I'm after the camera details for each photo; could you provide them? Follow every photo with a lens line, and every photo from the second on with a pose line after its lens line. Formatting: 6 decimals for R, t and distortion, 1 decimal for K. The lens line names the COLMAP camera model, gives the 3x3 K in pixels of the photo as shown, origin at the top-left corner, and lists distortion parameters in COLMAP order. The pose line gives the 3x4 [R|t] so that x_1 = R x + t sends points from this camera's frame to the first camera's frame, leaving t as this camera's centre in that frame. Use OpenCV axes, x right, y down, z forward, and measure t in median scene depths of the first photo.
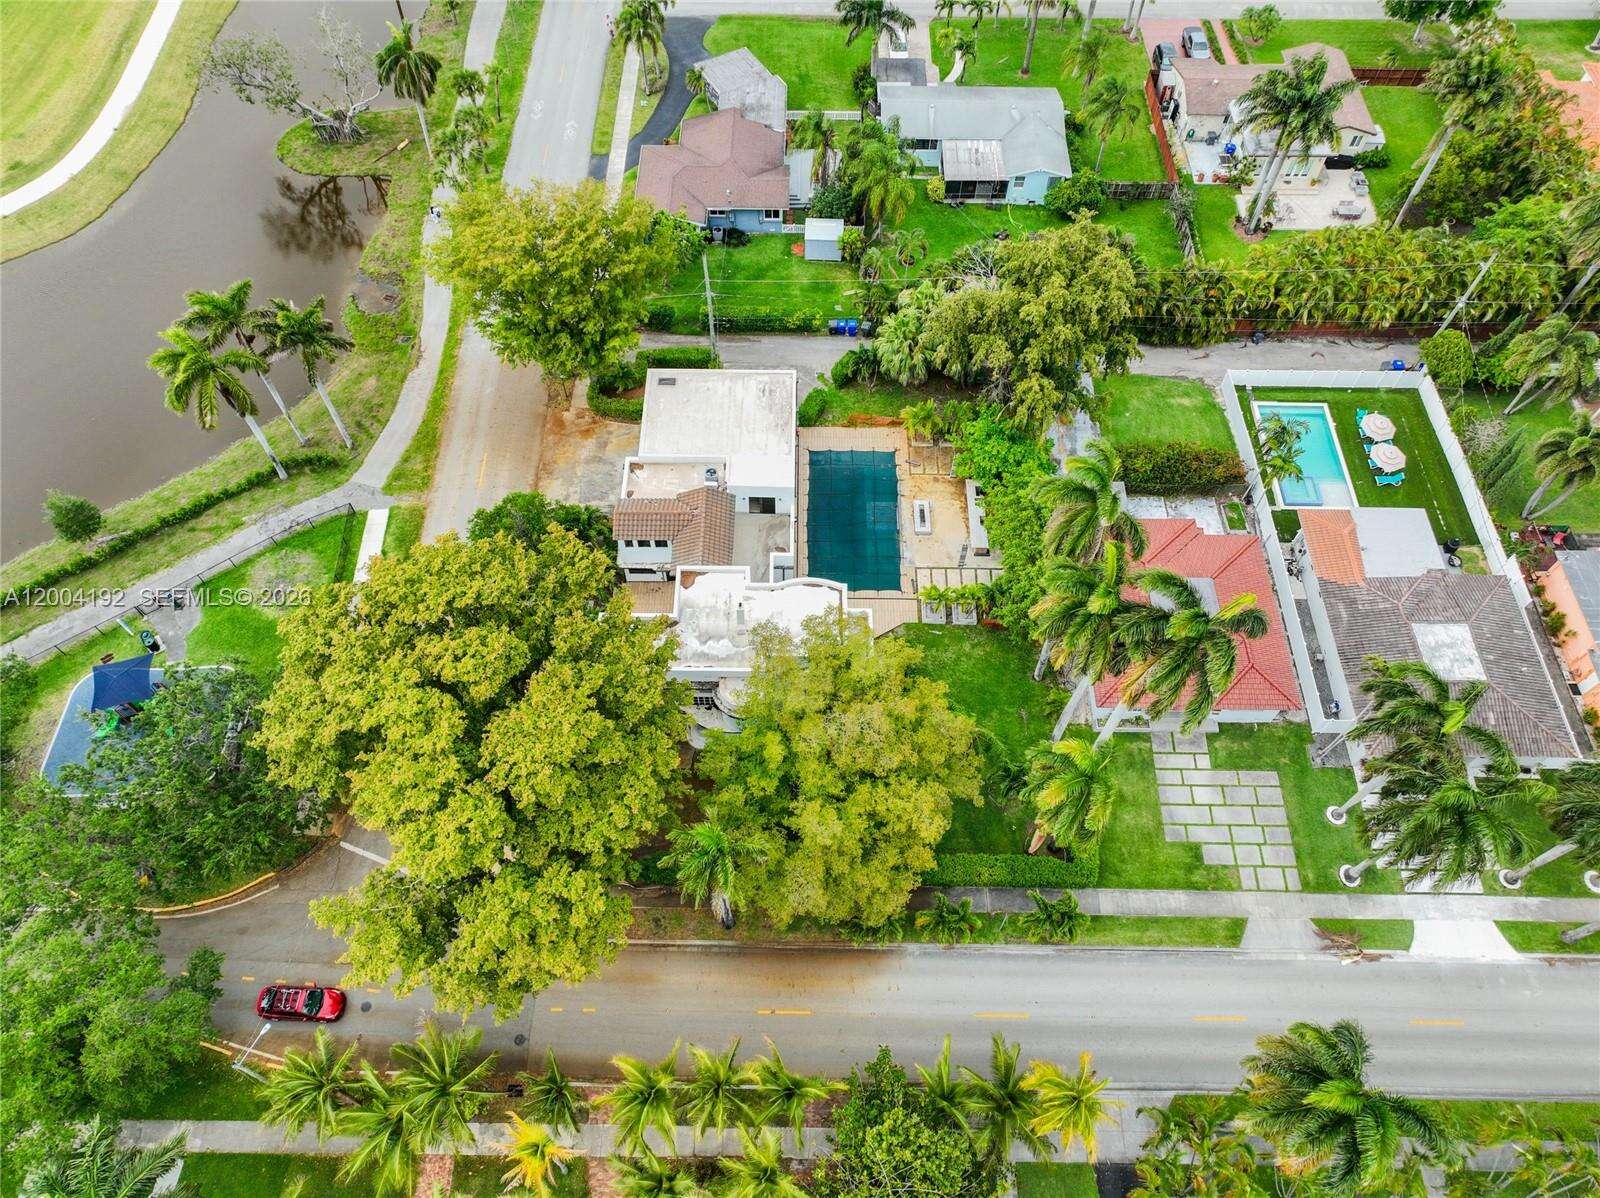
lens RADIAL K [[1115.4, 0, 802.2], [0, 1115.4, 604.4], [0, 0, 1]] dist [0.007766, 0.005359]
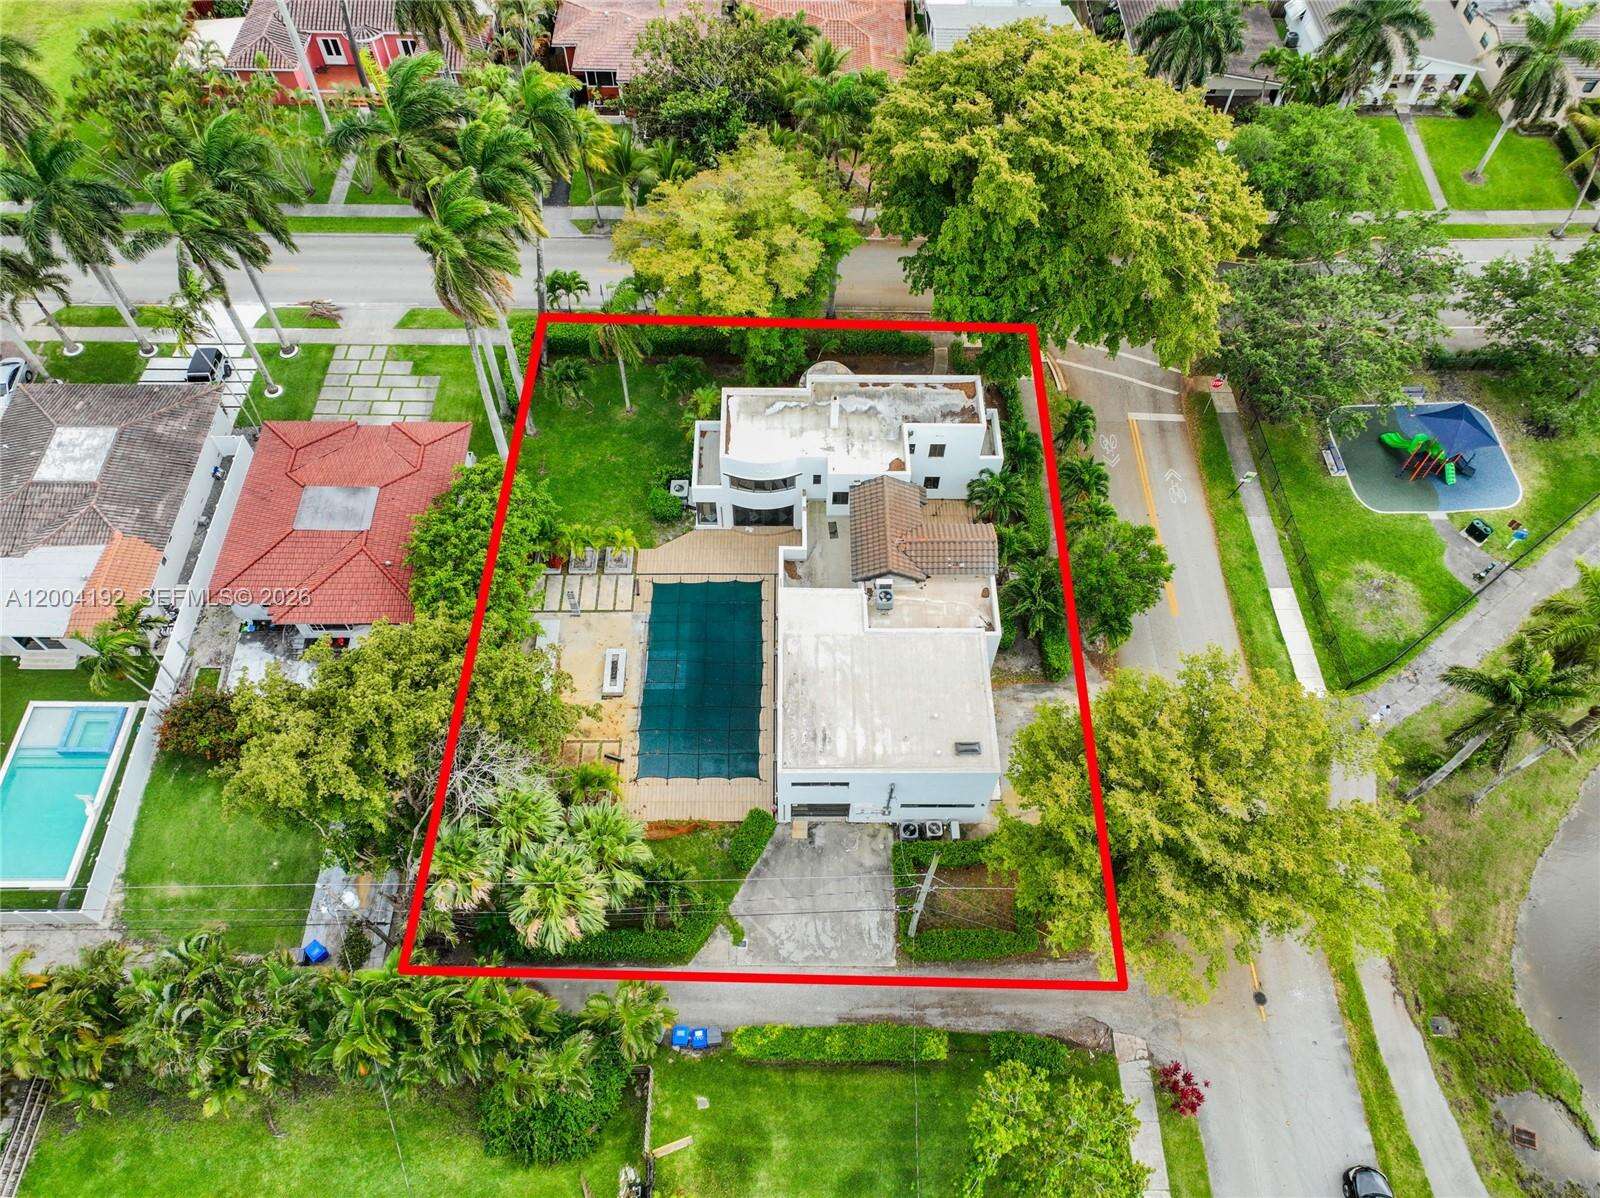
lens RADIAL K [[1115.4, 0, 797.8], [0, 1115.4, 607.0], [0, 0, 1]] dist [0.007766, 0.005359]
pose [[-0.999803, 0.000853, -0.019825, -0.004781], [-0.018257, -0.431004, 0.902165, -0.769896], [-0.007775, 0.902349, 0.430935, 0.629345]]
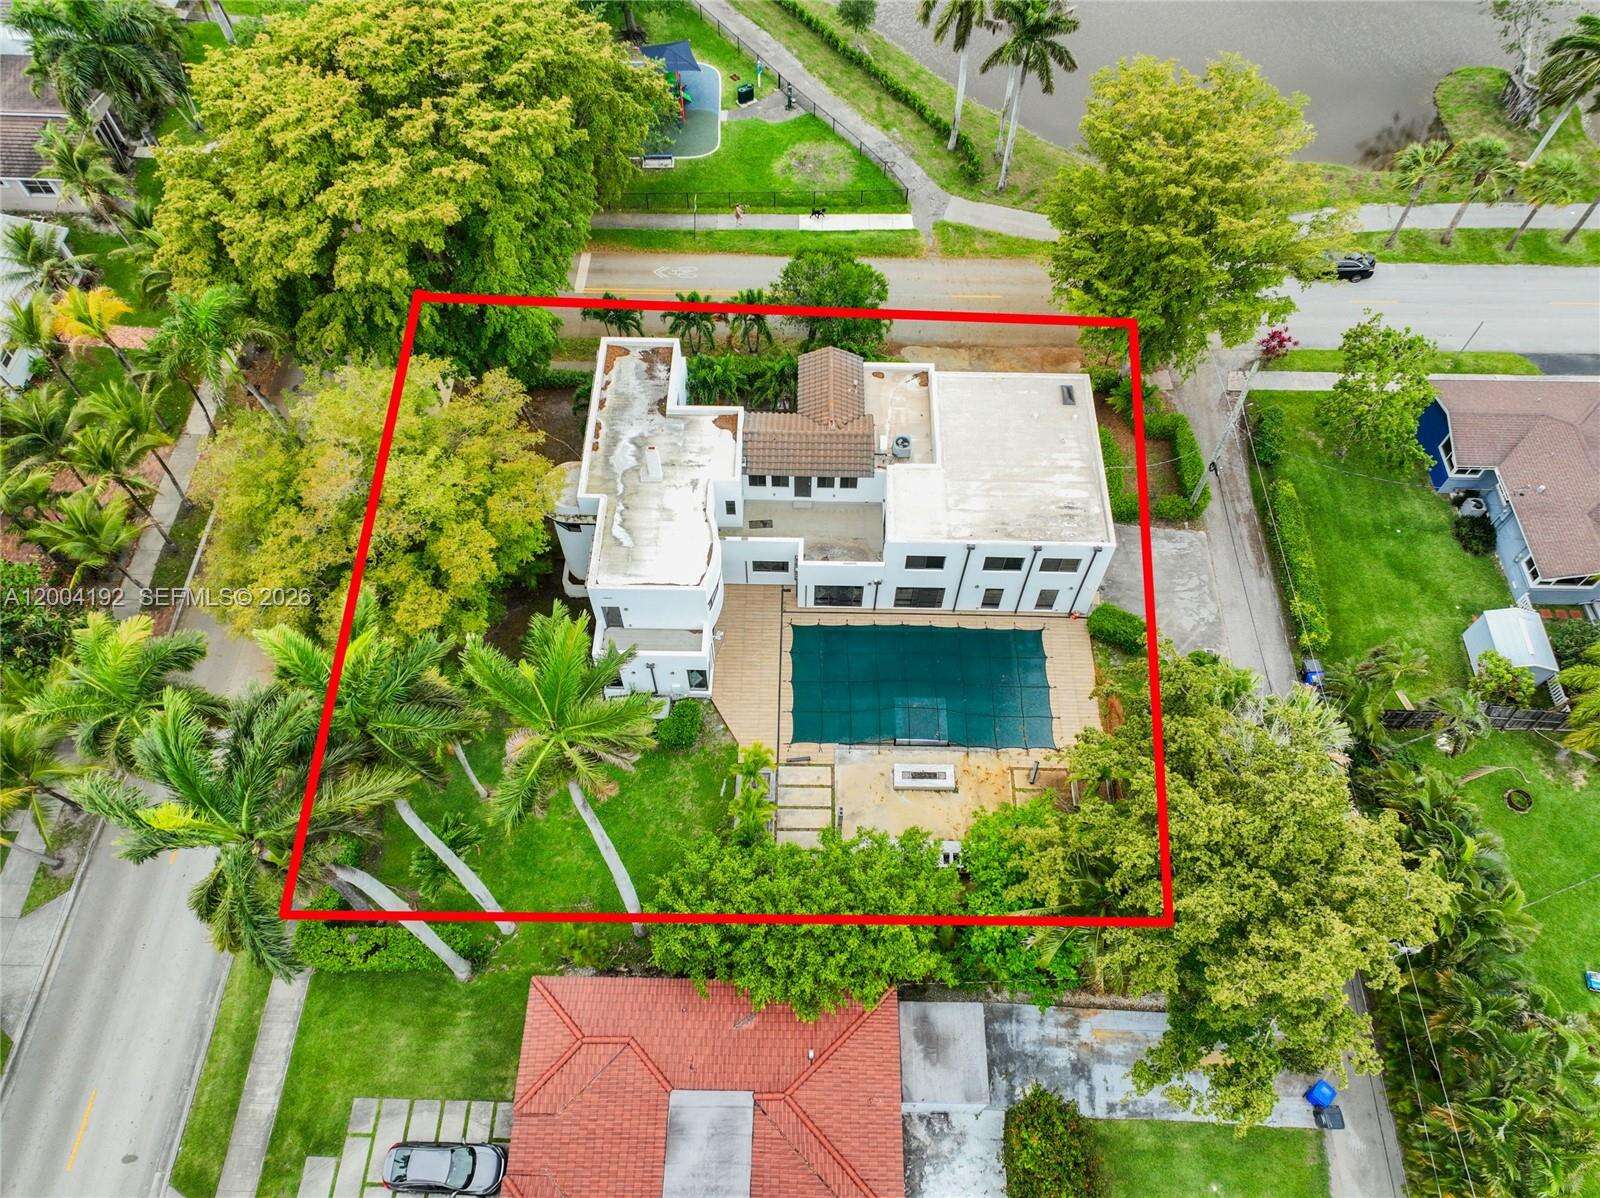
lens RADIAL K [[1115.4, 0, 792.0], [0, 1115.4, 594.6], [0, 0, 1]] dist [0.007766, 0.005359]
pose [[-0.013518, 0.846385, -0.532401, 0.365876], [-0.850436, 0.270311, 0.451321, -0.335965], [0.525905, 0.458874, 0.716142, 0.455070]]
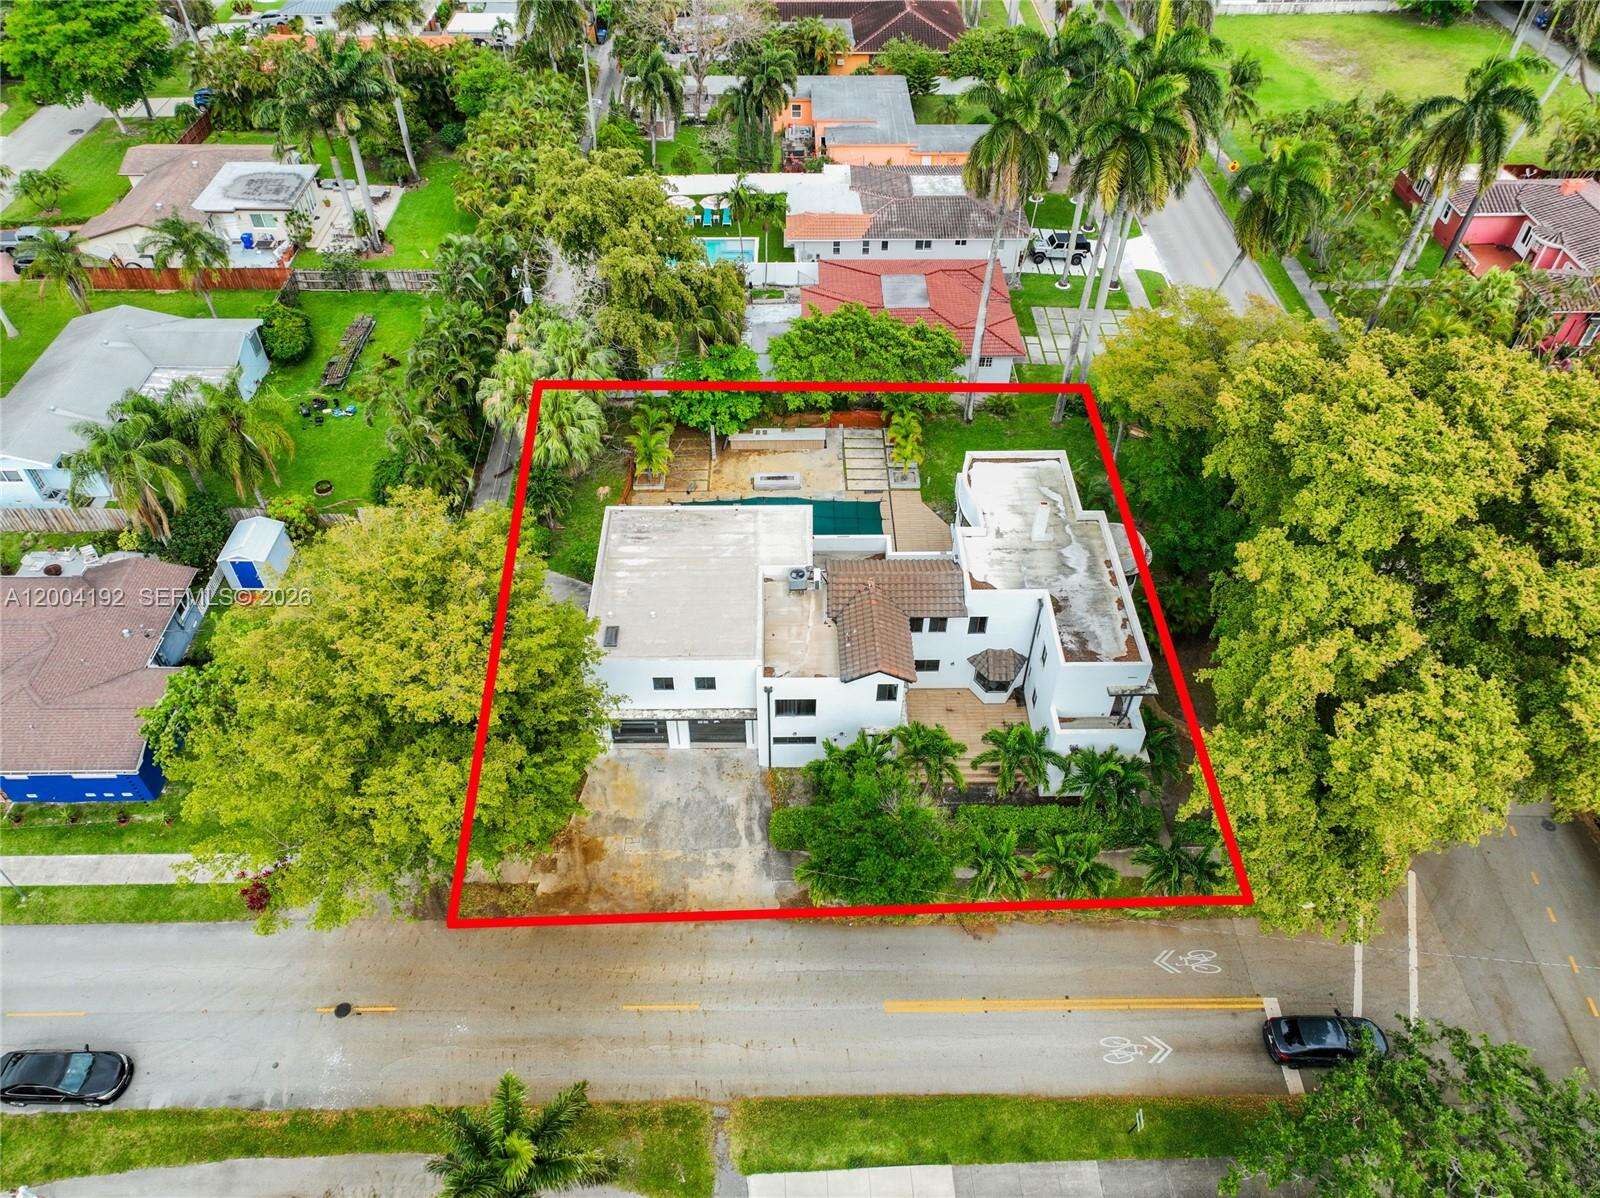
lens RADIAL K [[1115.4, 0, 796.0], [0, 1115.4, 599.9], [0, 0, 1]] dist [0.007766, 0.005359]
pose [[-0.018788, -0.712736, 0.701180, -0.553504], [0.846887, 0.361423, 0.390072, -0.365530], [-0.531441, 0.601149, 0.596817, 0.549237]]
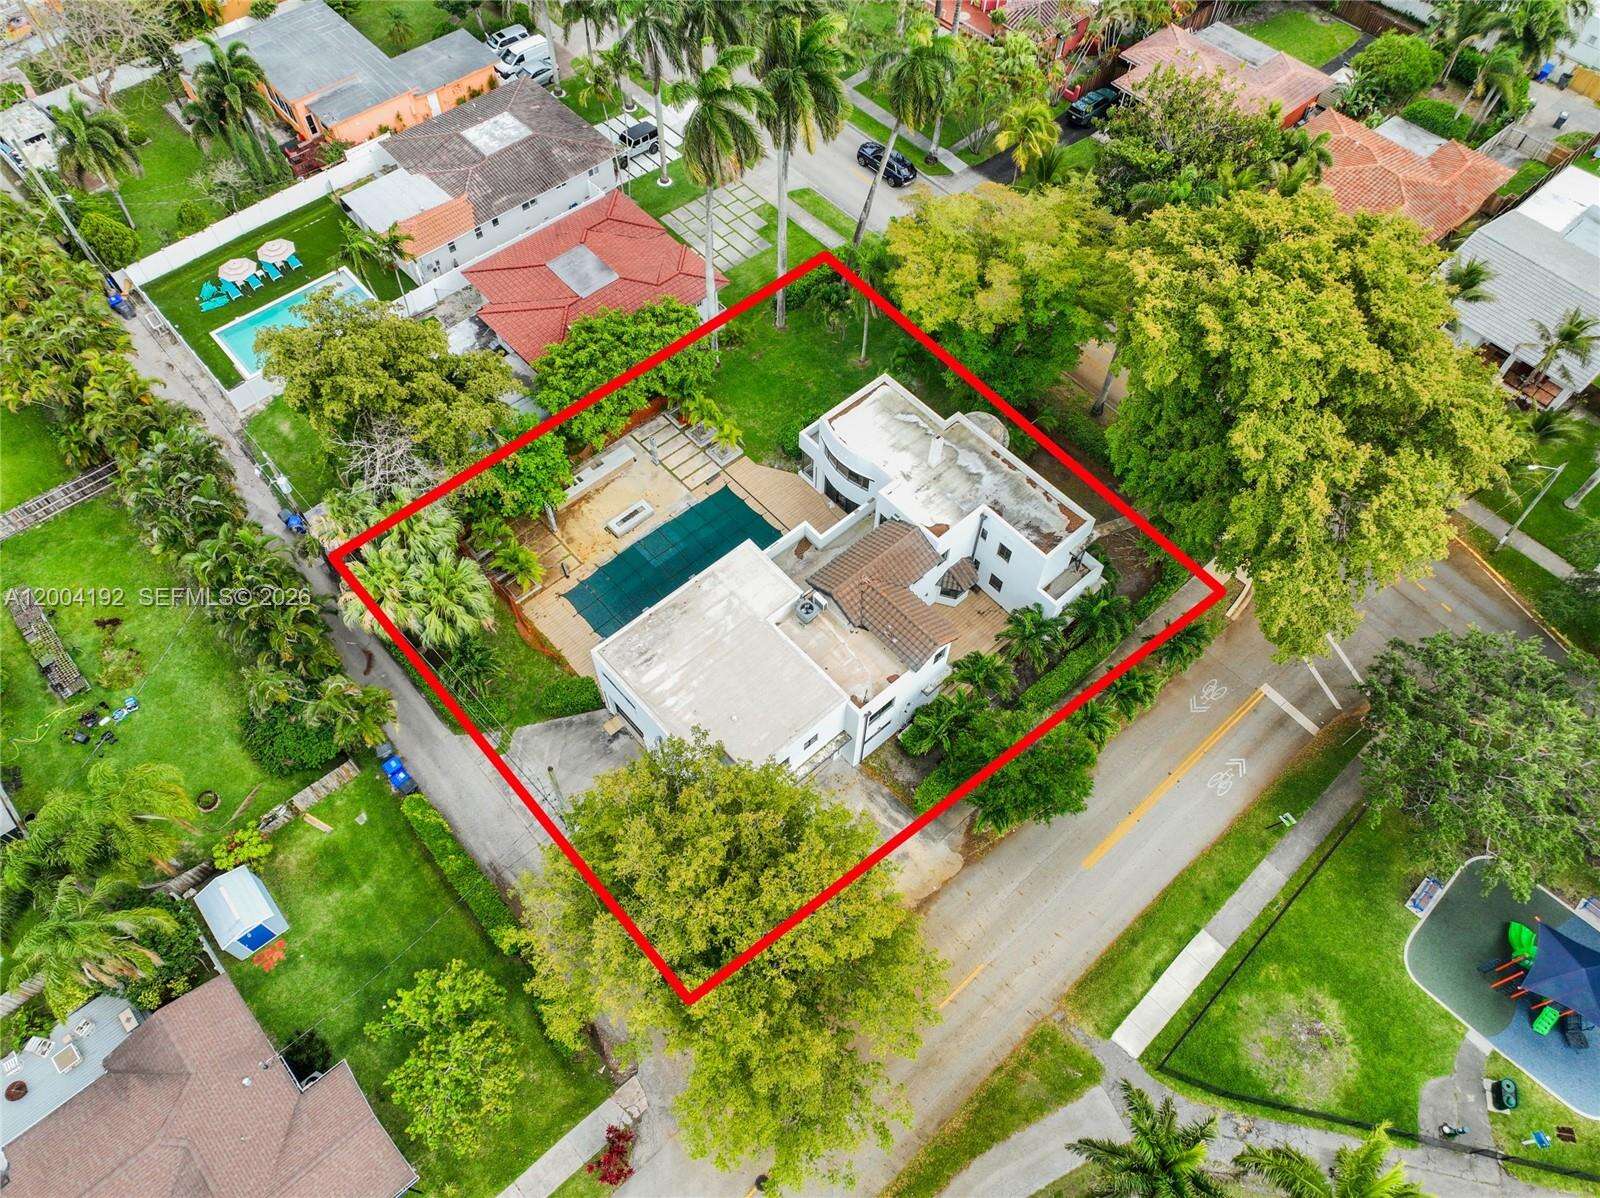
lens RADIAL K [[1115.4, 0, 791.1], [0, 1115.4, 601.0], [0, 0, 1]] dist [0.007766, 0.005359]
pose [[-0.669344, -0.634028, 0.387281, -0.345995], [0.623678, -0.196236, 0.756649, -0.662423], [-0.403738, 0.747997, 0.526779, 0.556844]]
